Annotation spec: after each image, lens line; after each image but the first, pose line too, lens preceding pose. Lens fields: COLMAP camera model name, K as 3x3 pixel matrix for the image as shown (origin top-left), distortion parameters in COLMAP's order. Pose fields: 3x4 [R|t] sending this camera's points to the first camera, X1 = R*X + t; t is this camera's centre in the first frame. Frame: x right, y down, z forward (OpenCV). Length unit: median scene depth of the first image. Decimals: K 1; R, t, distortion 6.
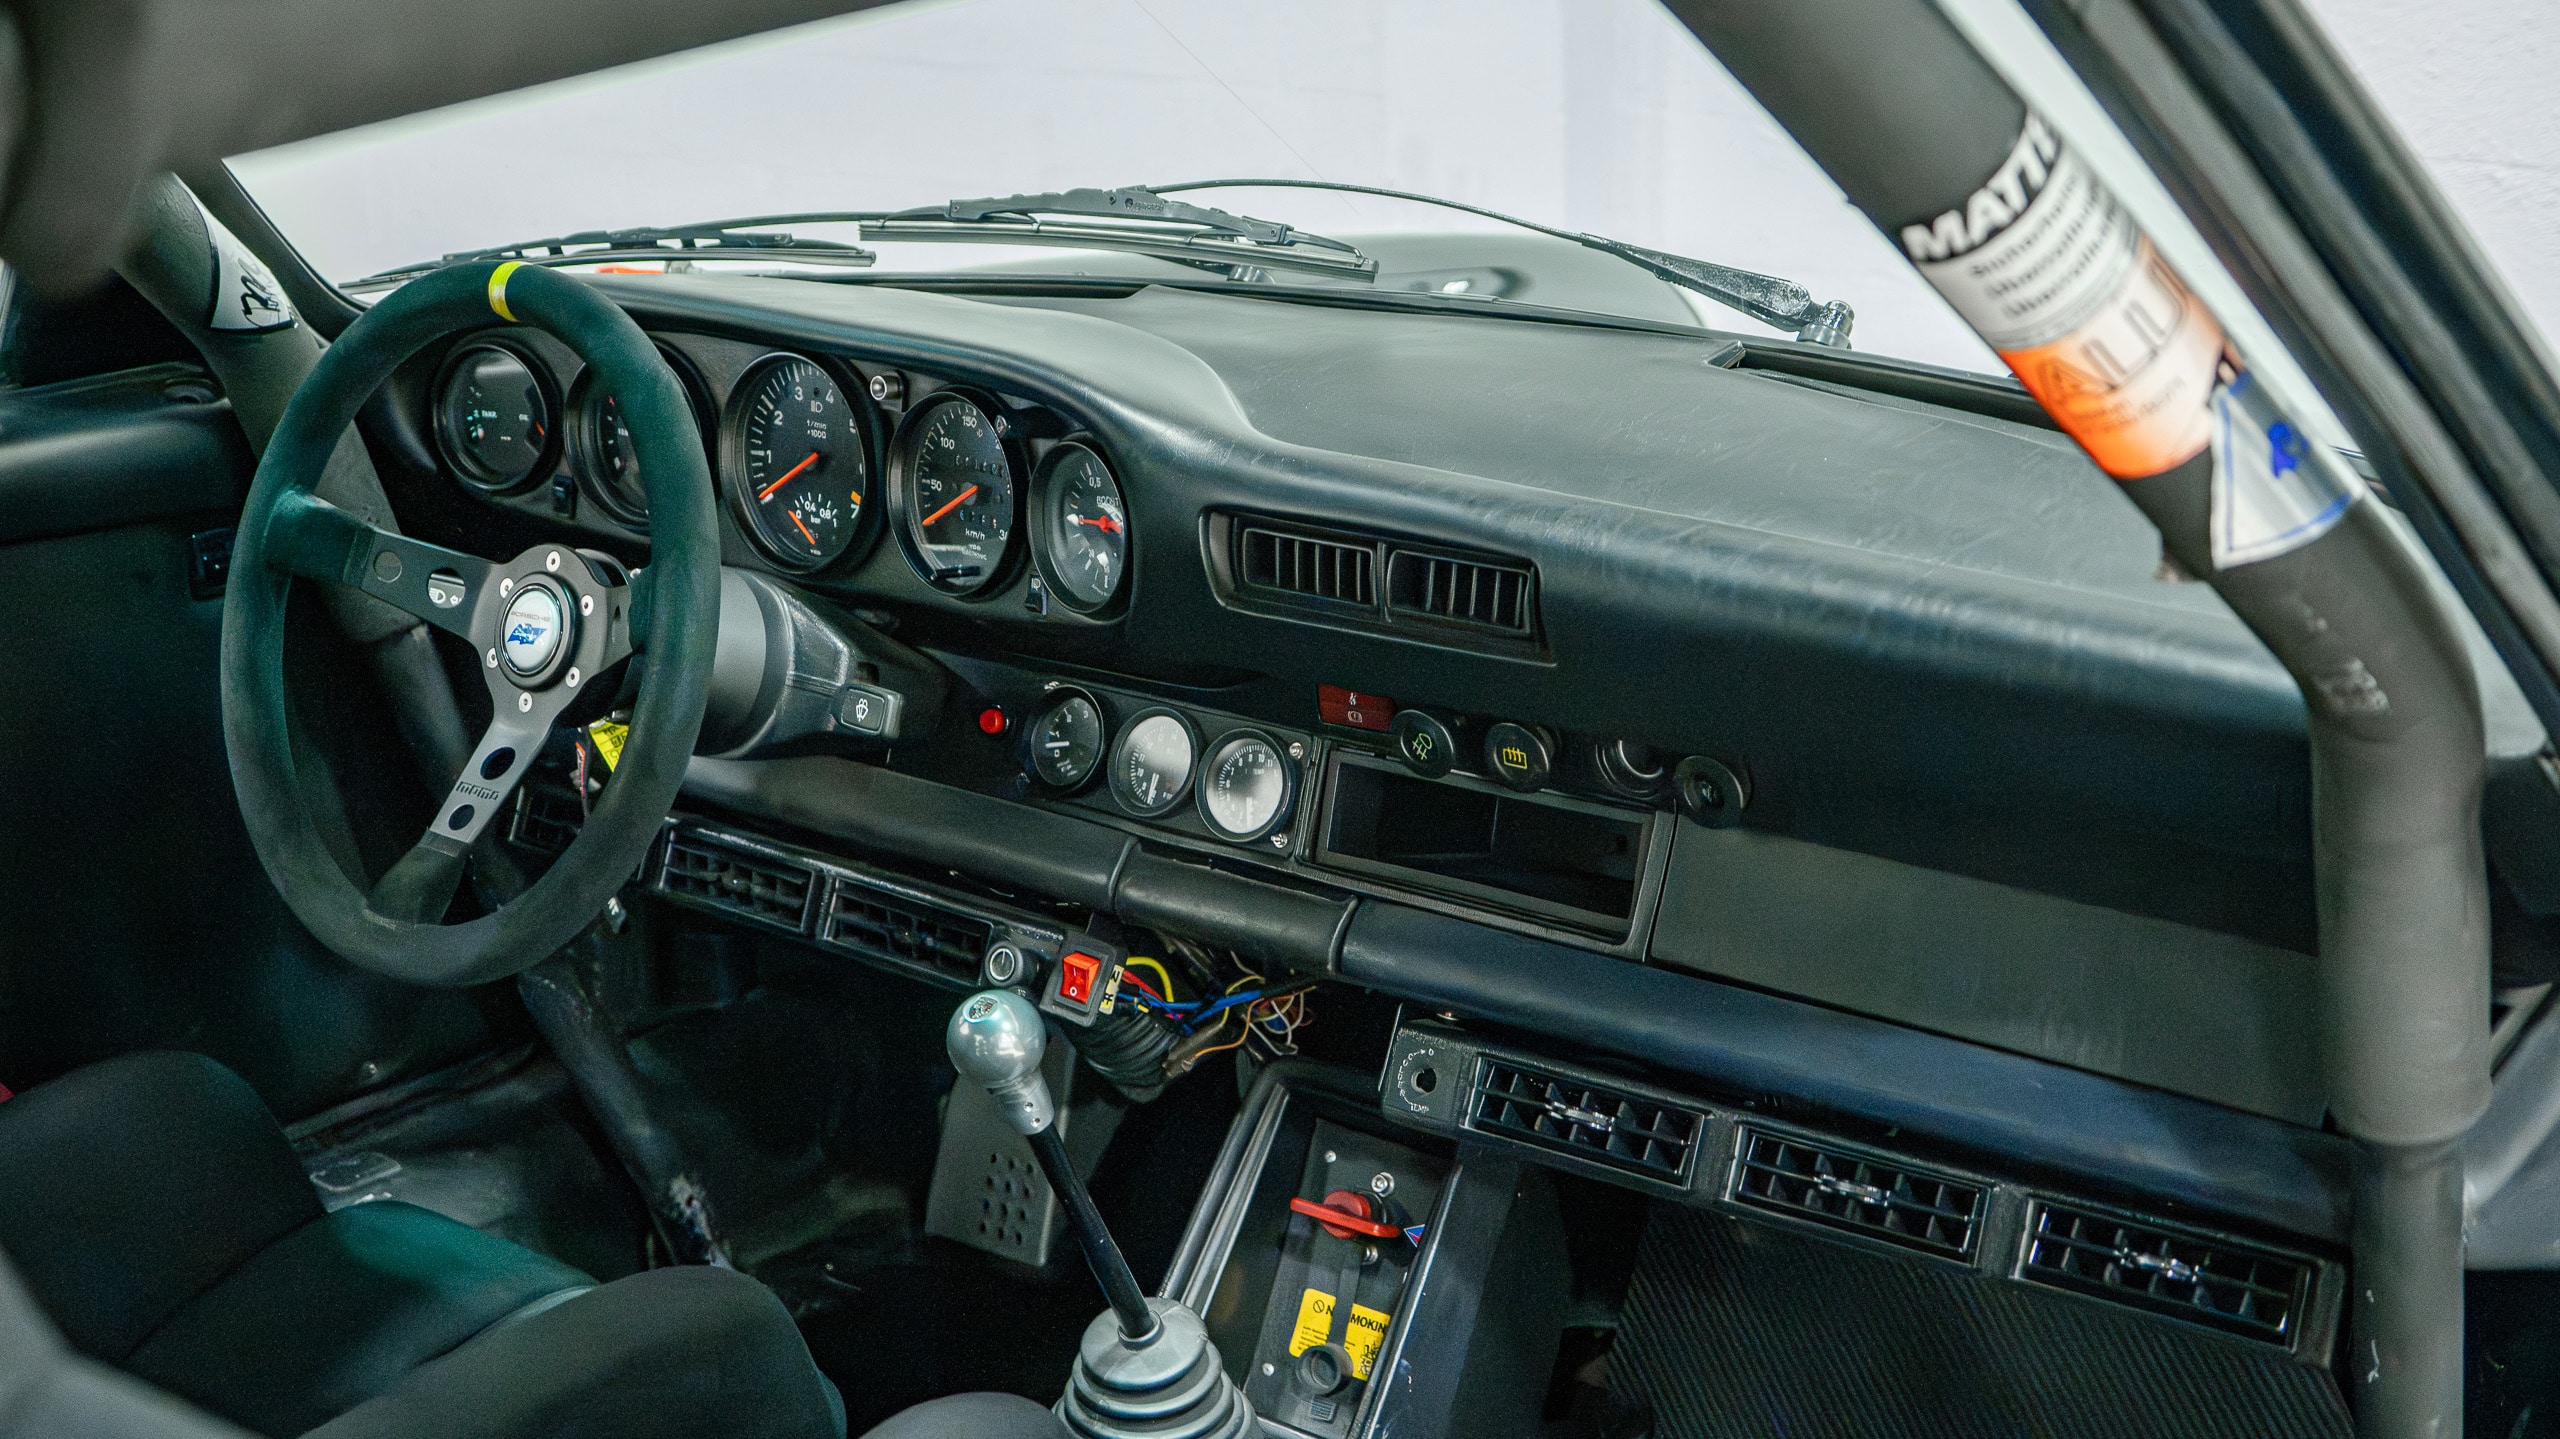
lens RADIAL K [[3169.5, 0, 1274.7], [0, 3169.5, 713.7], [0, 0, 1]] dist [-0.048715, 0.000000]
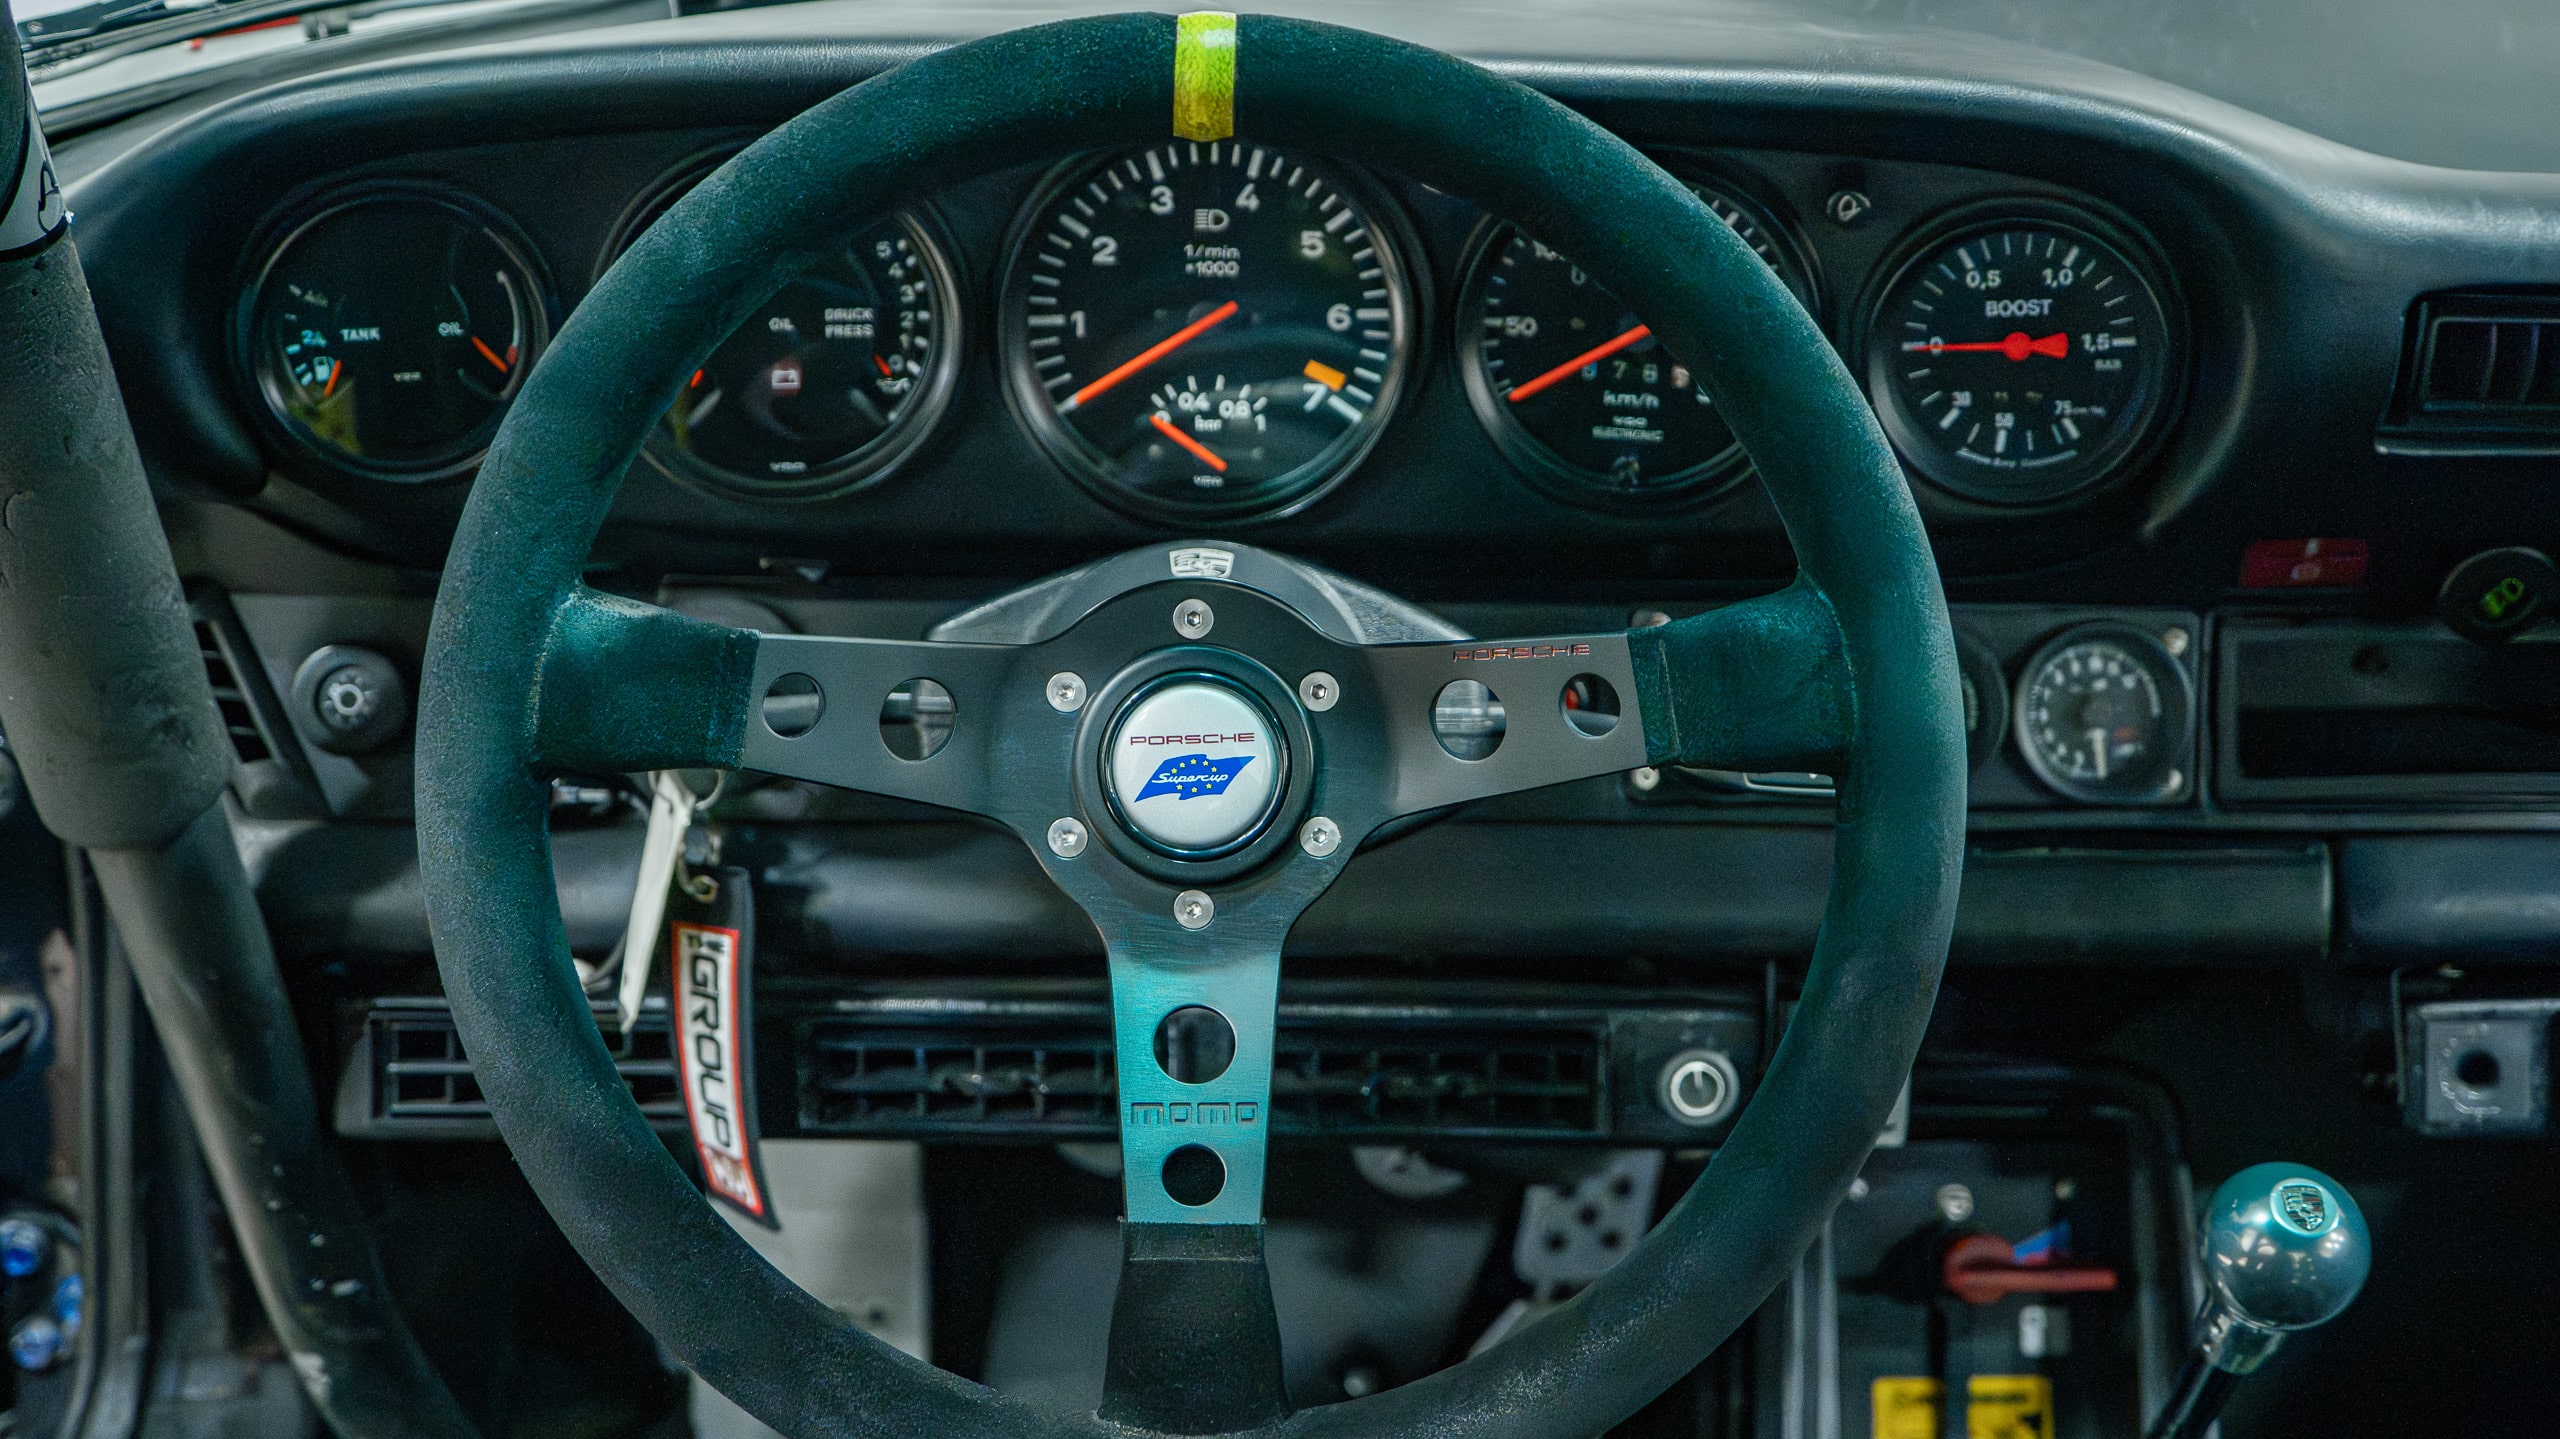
lens RADIAL K [[3169.5, 0, 1289.3], [0, 3169.5, 677.8], [0, 0, 1]] dist [-0.048715, 0.000000]
pose [[0.772742, -0.239402, 0.587840, -0.504322], [0.160984, 0.969781, 0.183330, -0.126098], [-0.613966, -0.047034, 0.787930, 0.597765]]
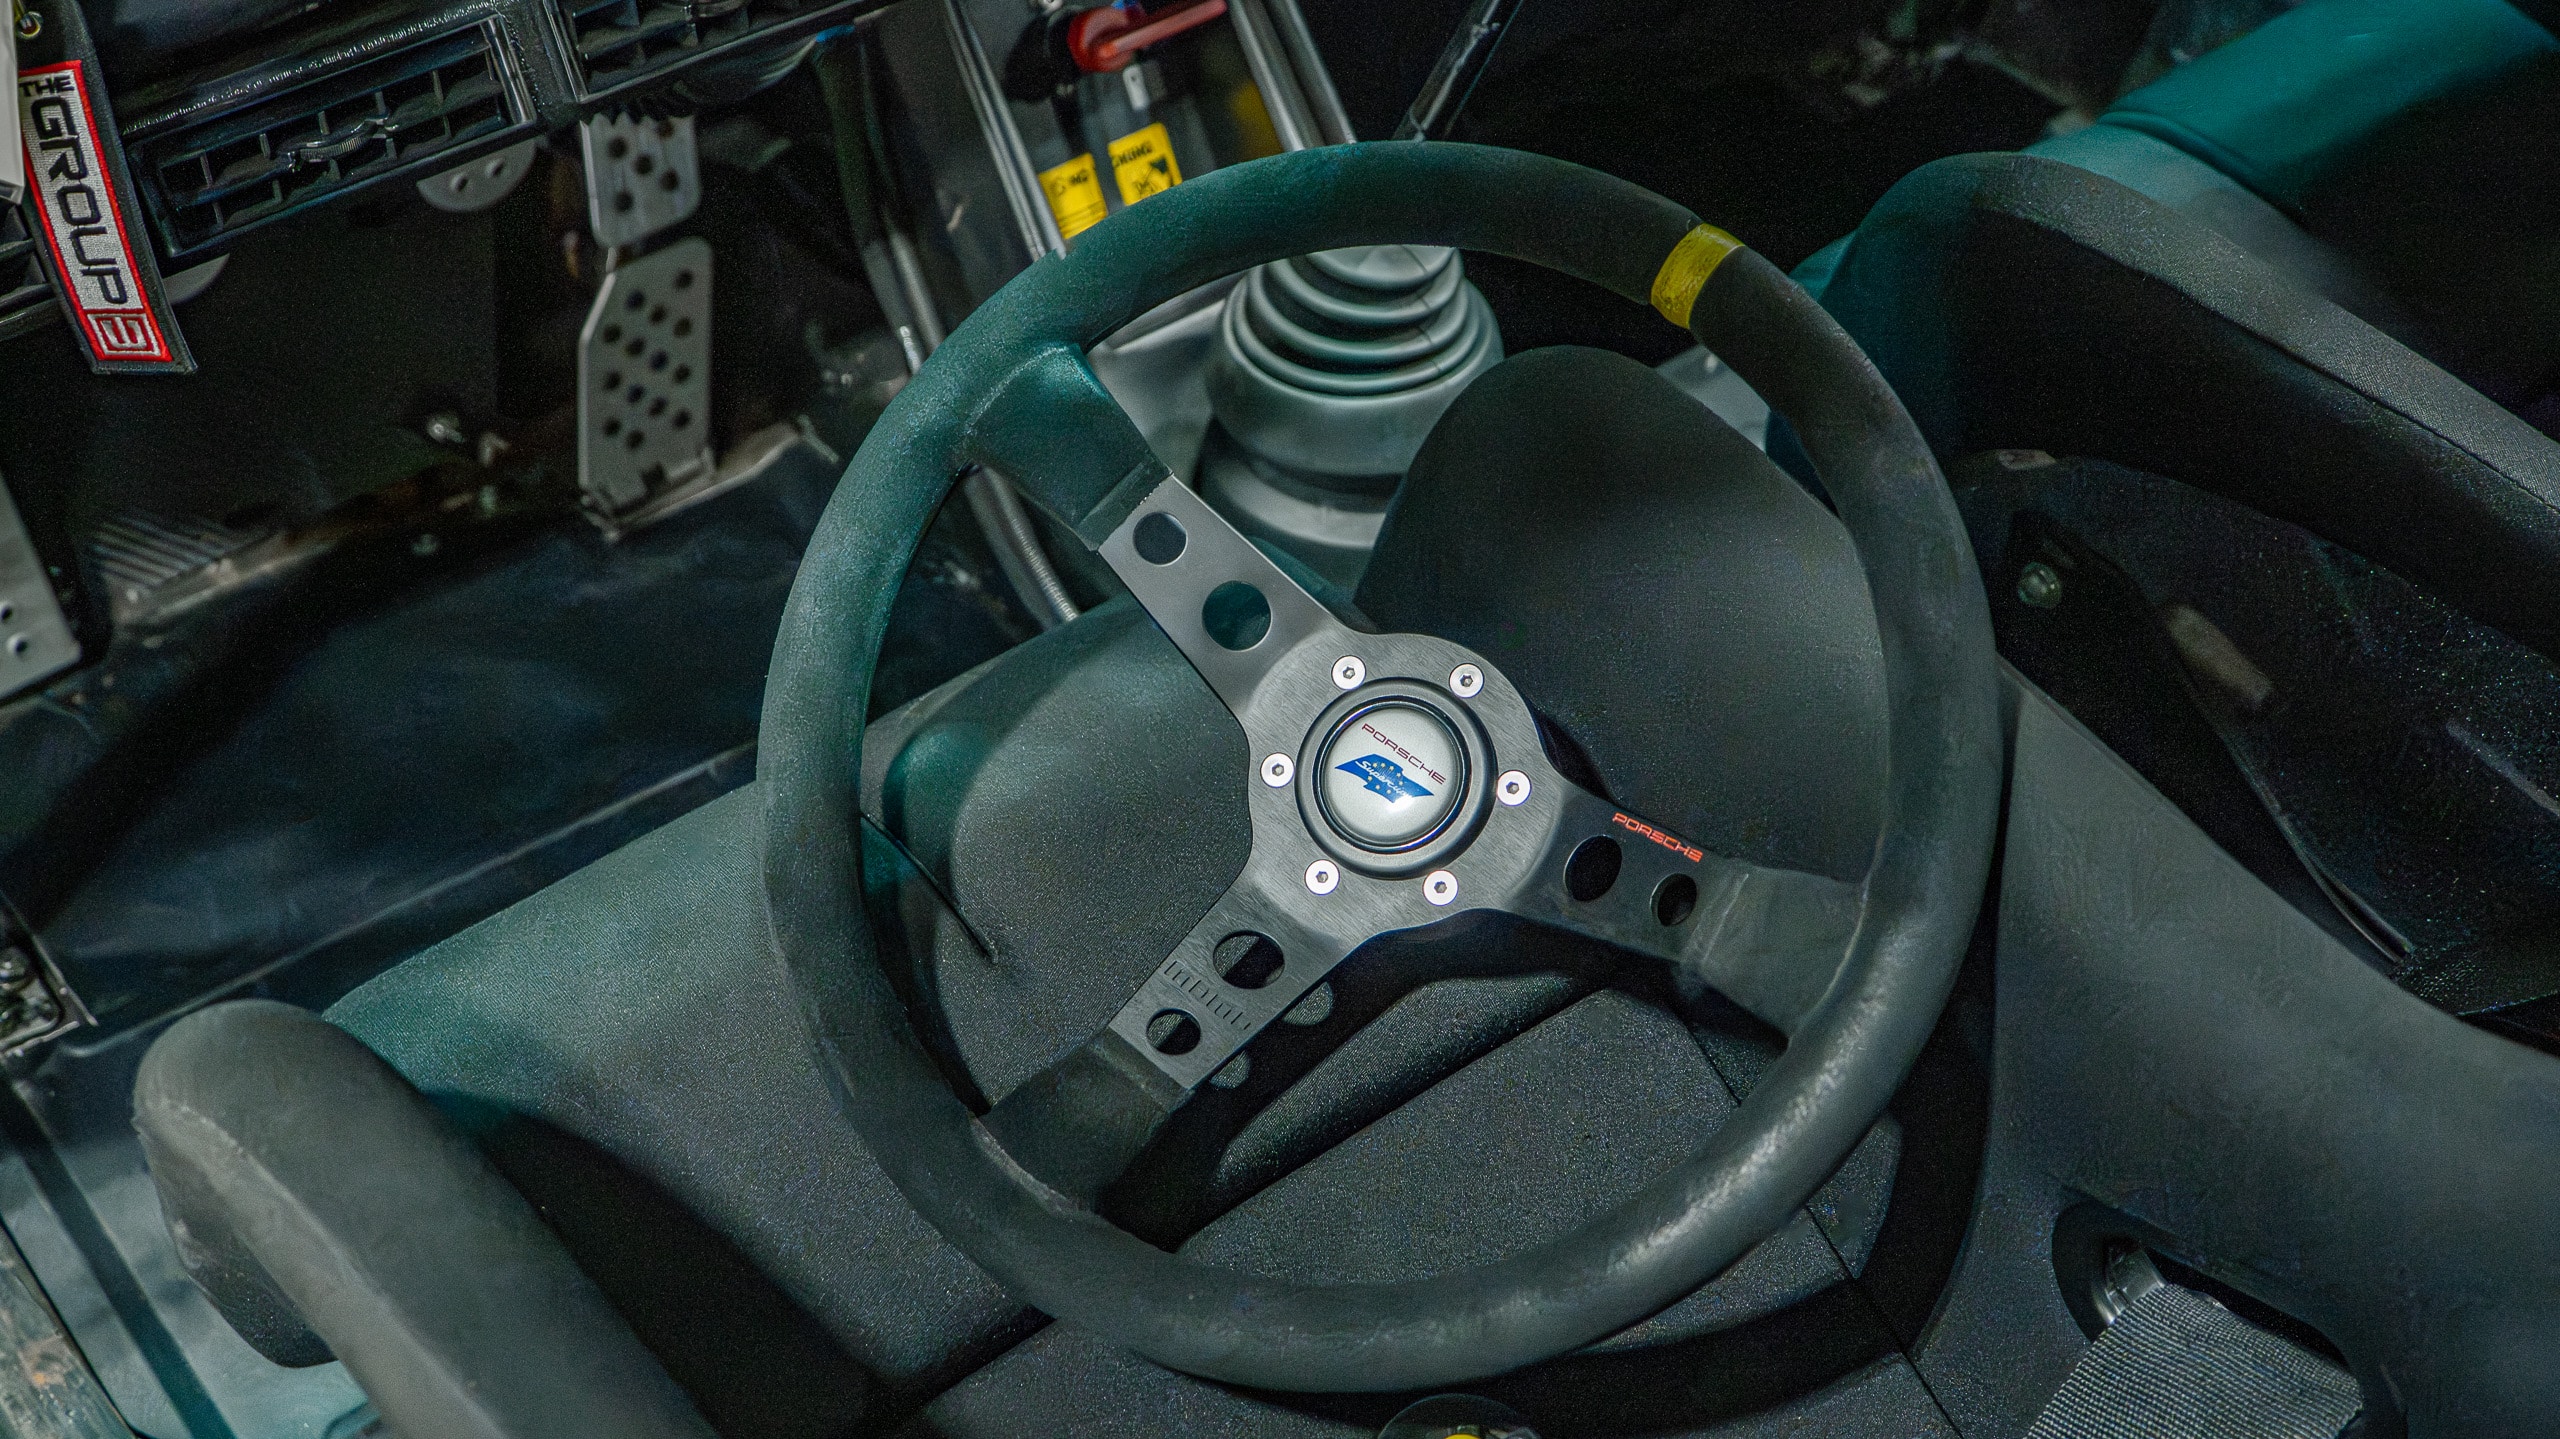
lens RADIAL K [[3169.5, 0, 1265.1], [0, 3169.5, 570.1], [0, 0, 1]] dist [-0.048715, 0.000000]
pose [[0.218960, -0.612528, 0.759517, -0.659436], [0.285384, 0.784570, 0.550460, -0.154727], [-0.933066, 0.096225, 0.346595, 0.769951]]
